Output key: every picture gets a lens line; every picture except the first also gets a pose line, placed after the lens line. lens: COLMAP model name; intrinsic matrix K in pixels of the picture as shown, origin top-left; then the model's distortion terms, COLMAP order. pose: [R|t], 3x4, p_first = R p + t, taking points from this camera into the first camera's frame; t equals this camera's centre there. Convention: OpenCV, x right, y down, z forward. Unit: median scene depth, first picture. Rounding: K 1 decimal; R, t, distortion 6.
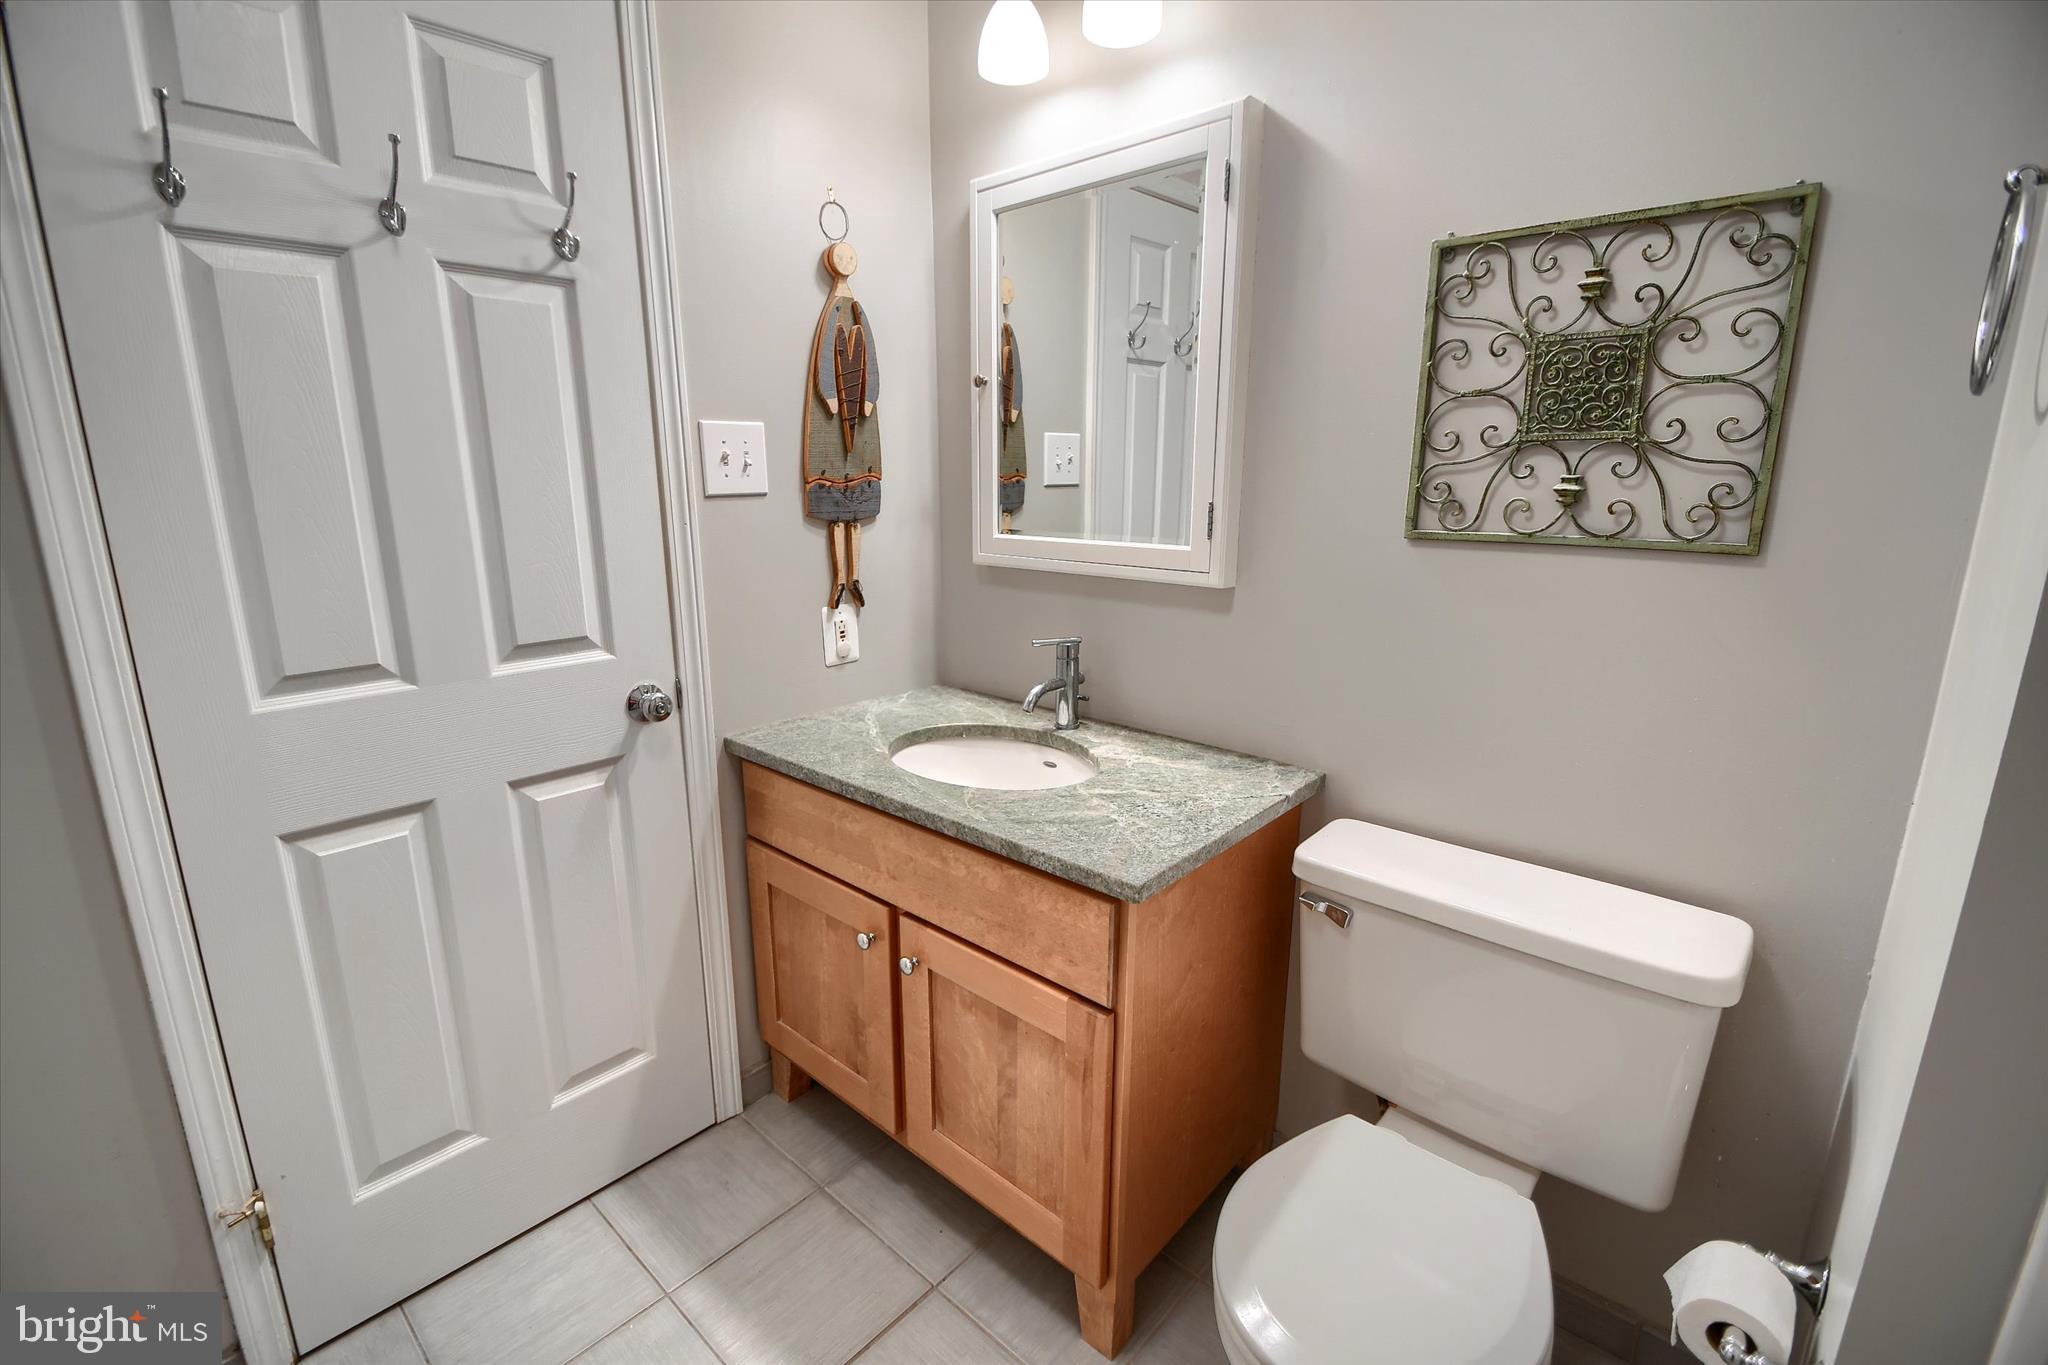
lens RADIAL K [[901.4, 0, 1018.7], [0, 901.4, 678.4], [0, 0, 1]] dist [-0.023728, -0.002780]
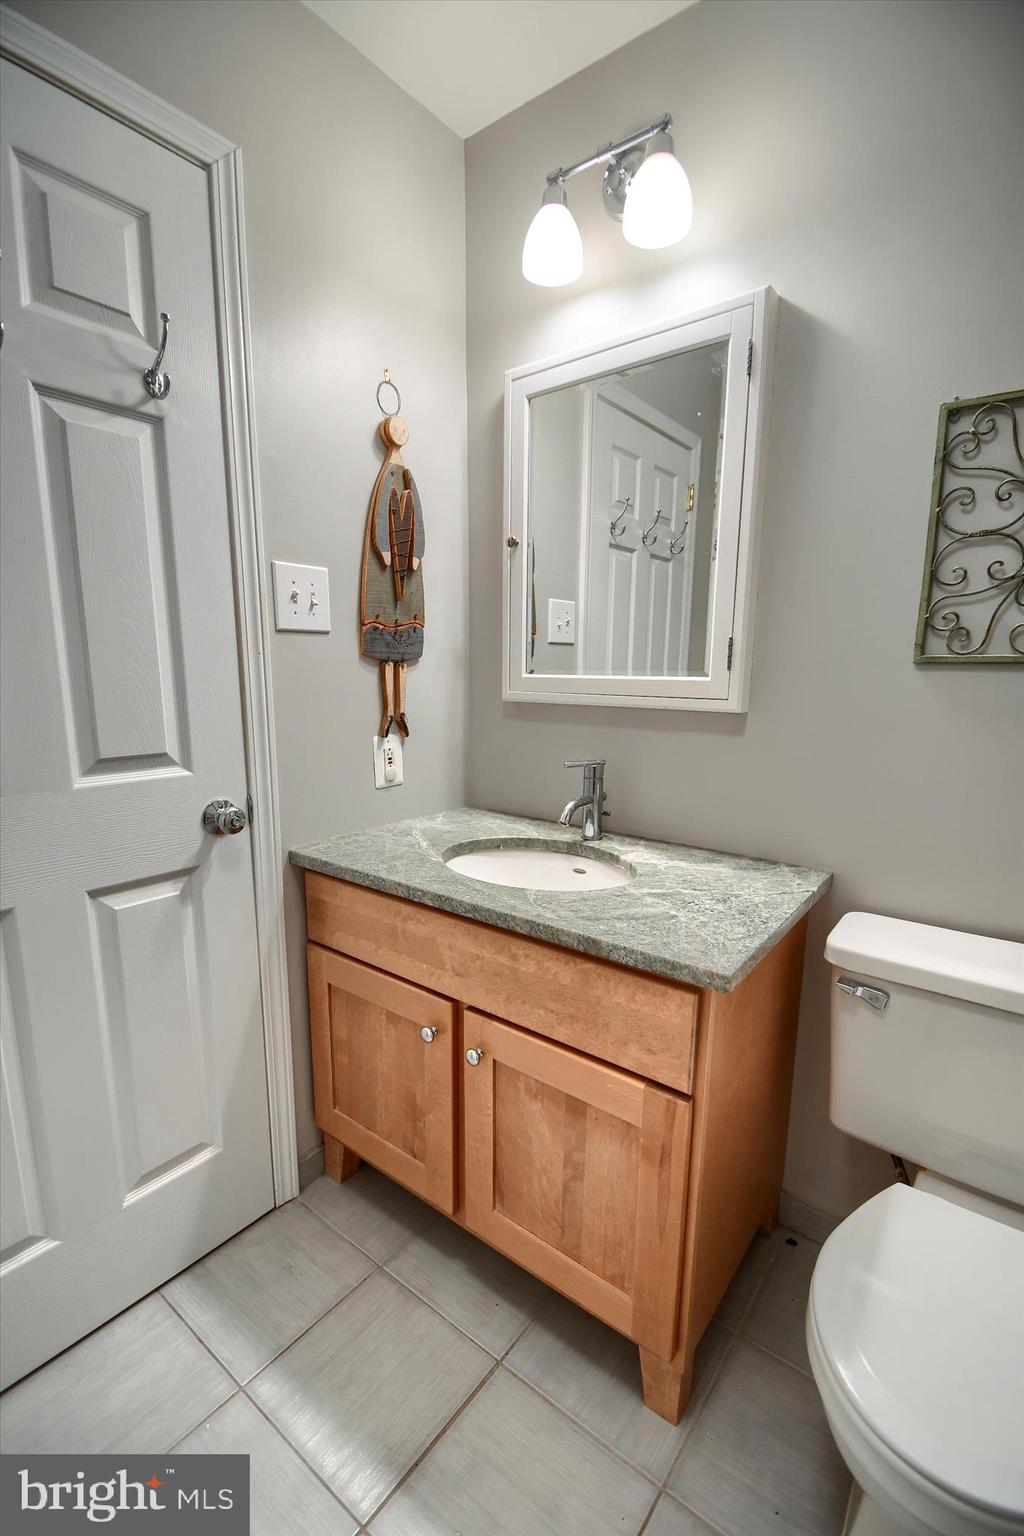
lens RADIAL K [[676.0, 0, 517.8], [0, 676.0, 791.3], [0, 0, 1]] dist [-0.023728, -0.002780]
pose [[0.996908, -0.005798, 0.078364, -0.131449], [0.009396, 0.998915, -0.045618, 0.039225], [-0.078015, 0.046213, 0.995881, 0.180154]]
